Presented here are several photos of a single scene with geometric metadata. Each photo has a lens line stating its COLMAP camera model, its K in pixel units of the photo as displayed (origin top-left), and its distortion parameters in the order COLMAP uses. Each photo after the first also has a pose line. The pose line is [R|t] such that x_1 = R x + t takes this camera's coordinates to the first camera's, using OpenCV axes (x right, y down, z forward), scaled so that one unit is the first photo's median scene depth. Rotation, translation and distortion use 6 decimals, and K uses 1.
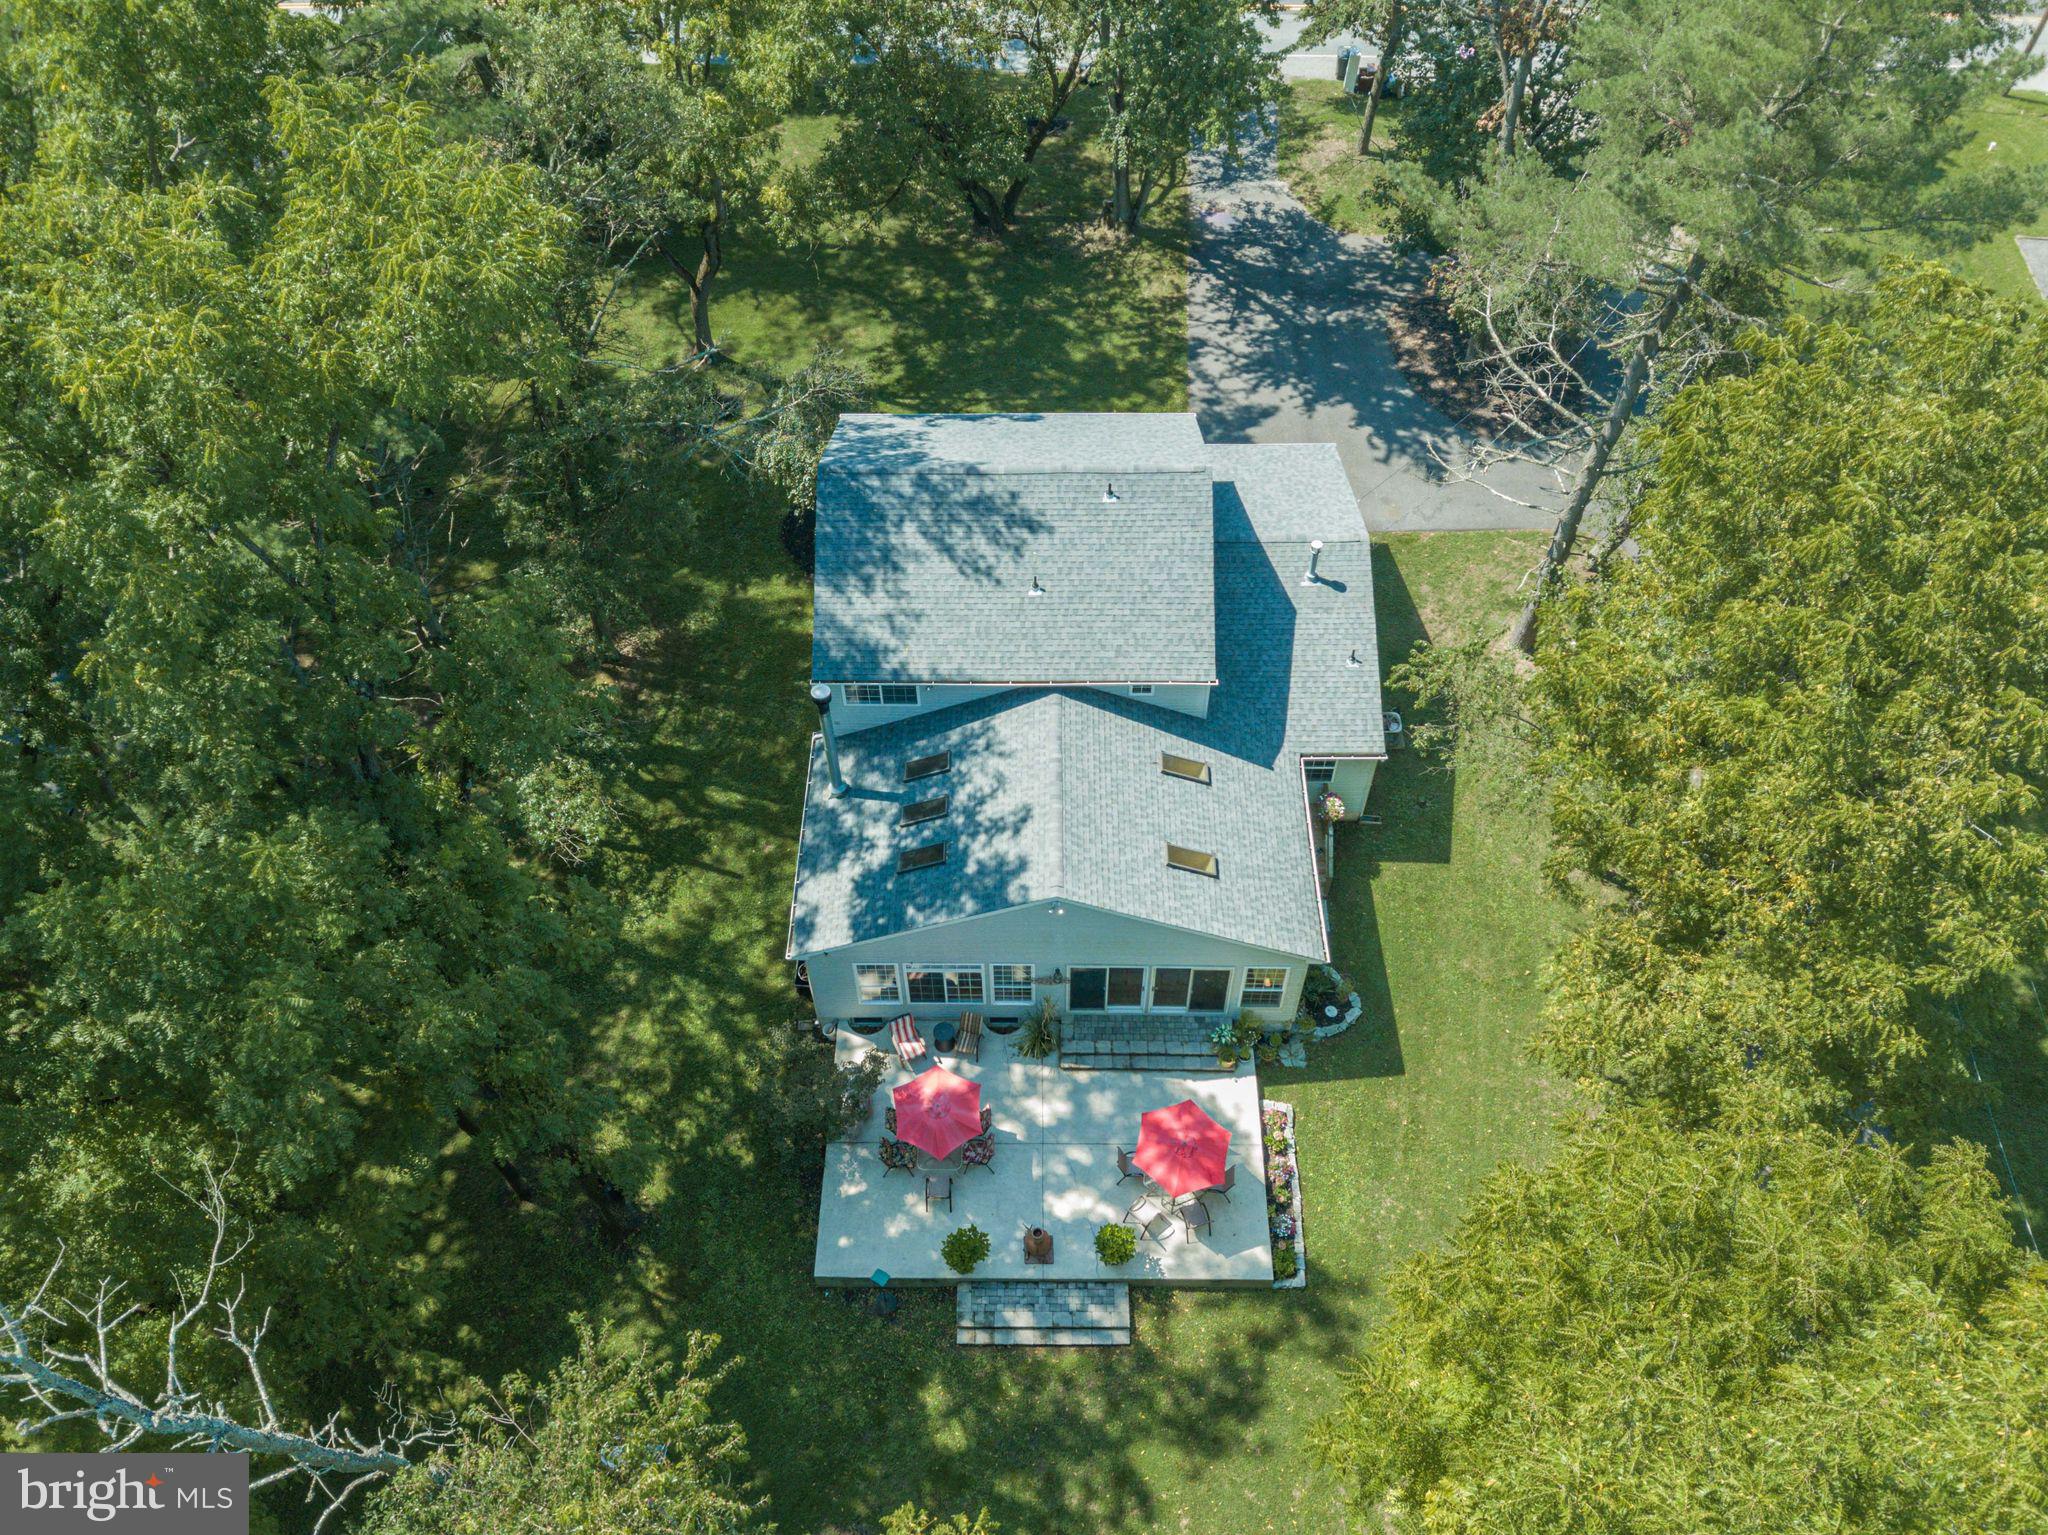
lens RADIAL K [[1552.0, 0, 991.0], [0, 1552.0, 766.7], [0, 0, 1]] dist [0.041936, -0.106774]
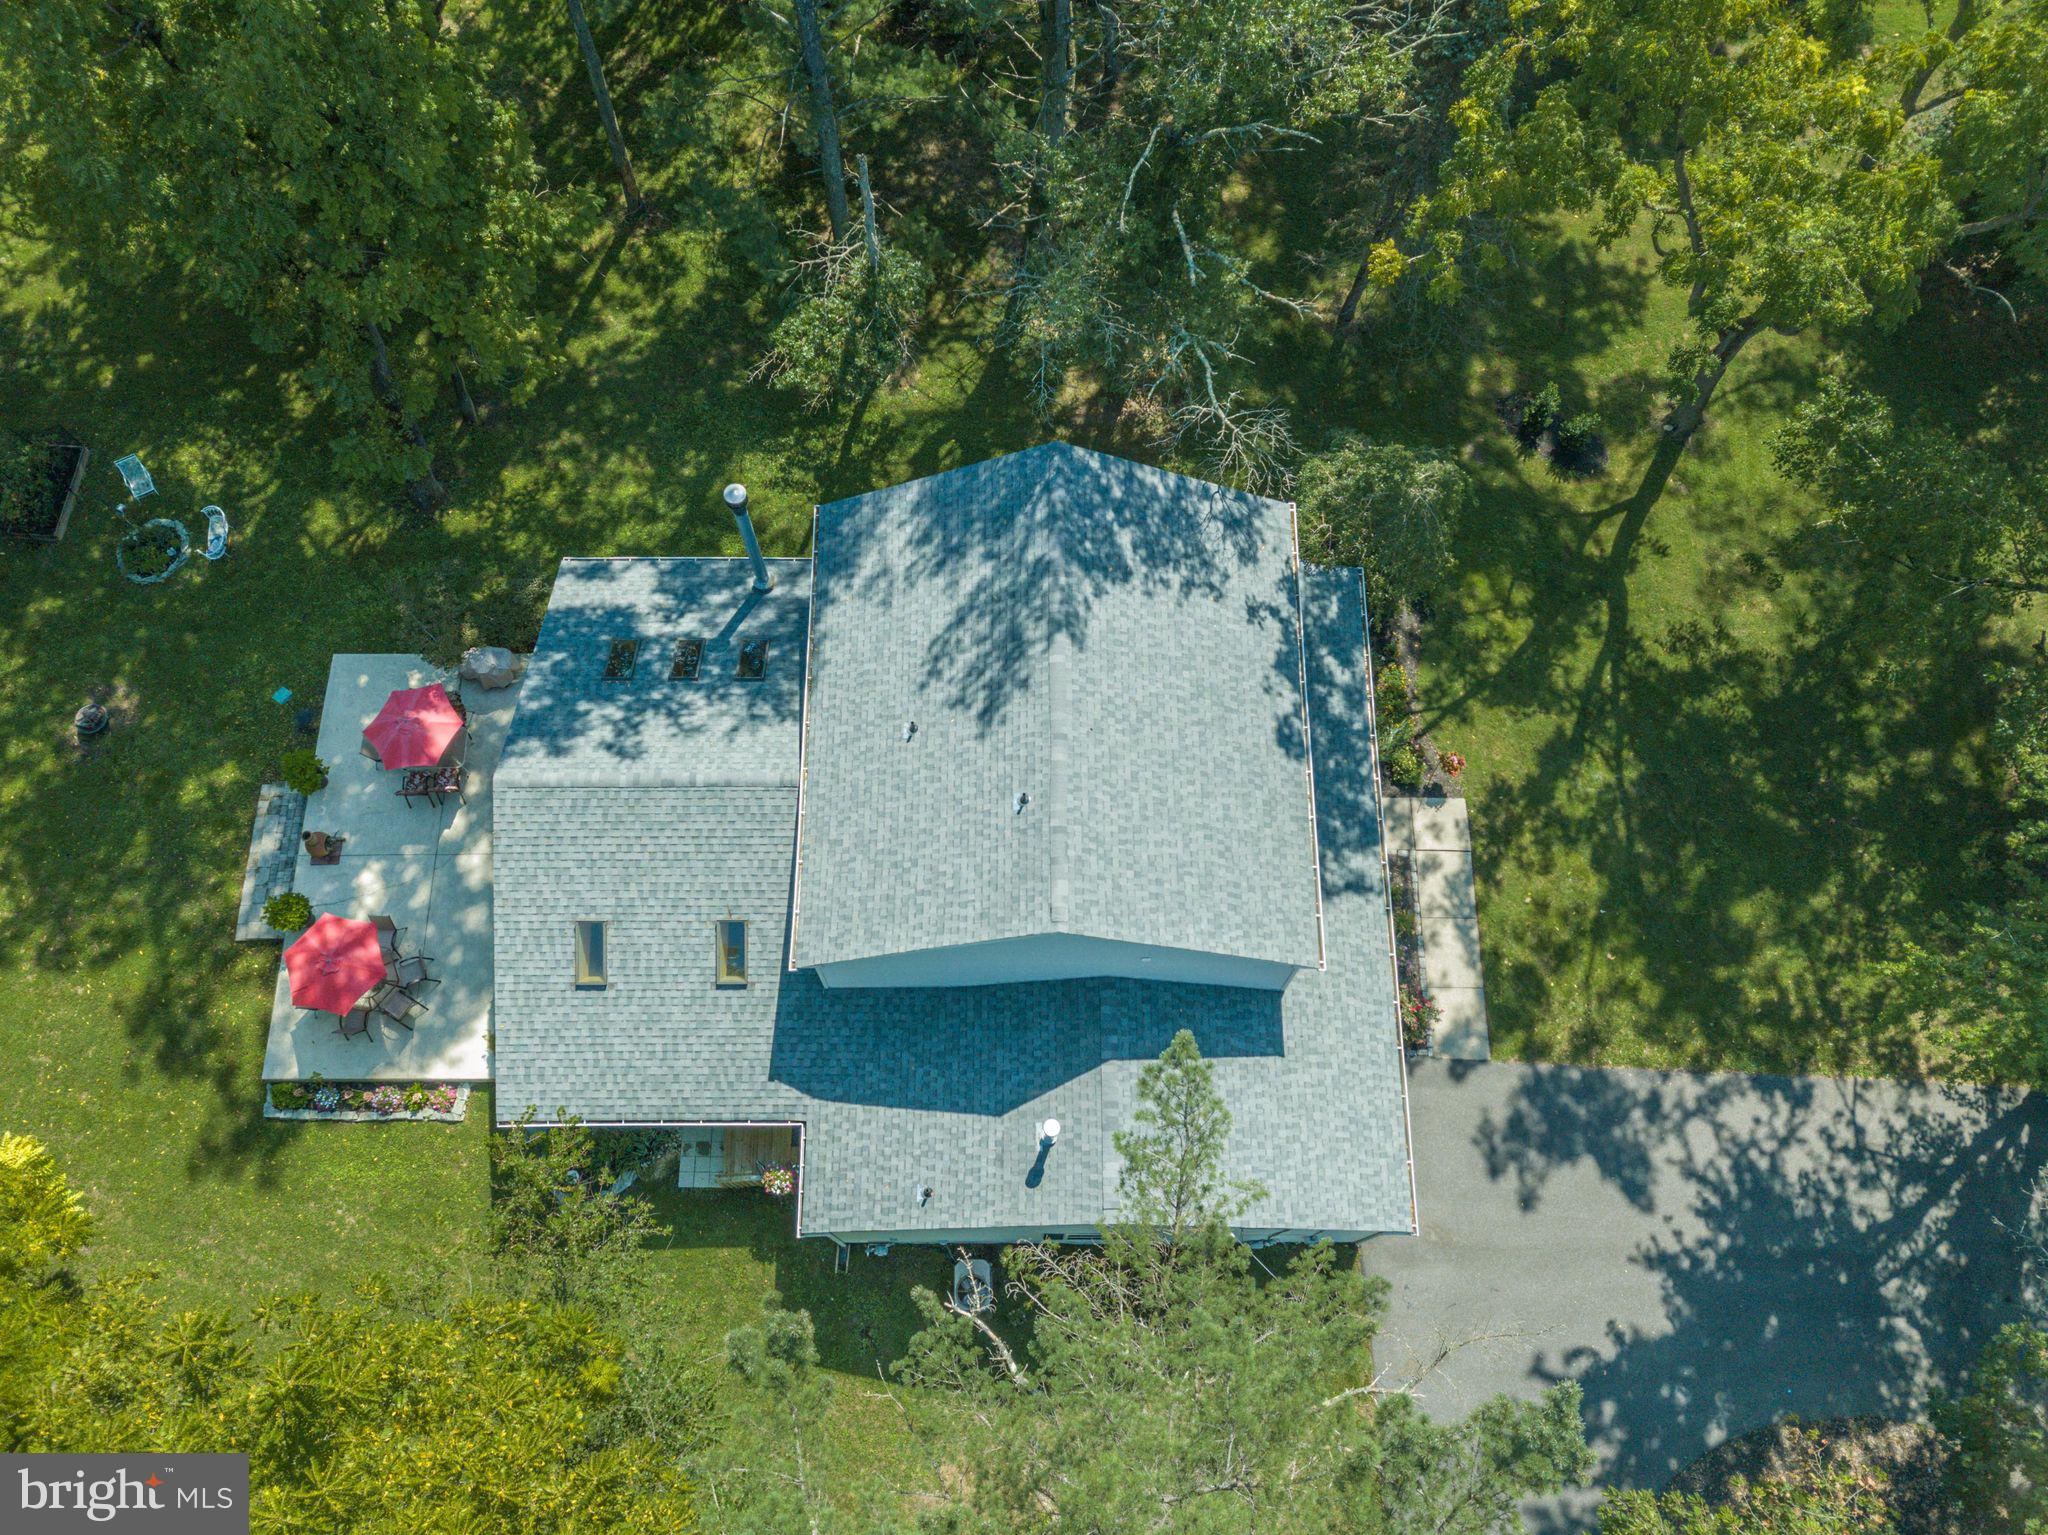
lens RADIAL K [[1565.8, 0, 997.9], [0, 1565.8, 768.1], [0, 0, 1]] dist [0.042220, -0.092738]
pose [[0.027541, 0.944586, -0.327106, 0.285222], [-0.796128, 0.218613, 0.564259, -0.552830], [0.604501, 0.244878, 0.758033, 0.411136]]
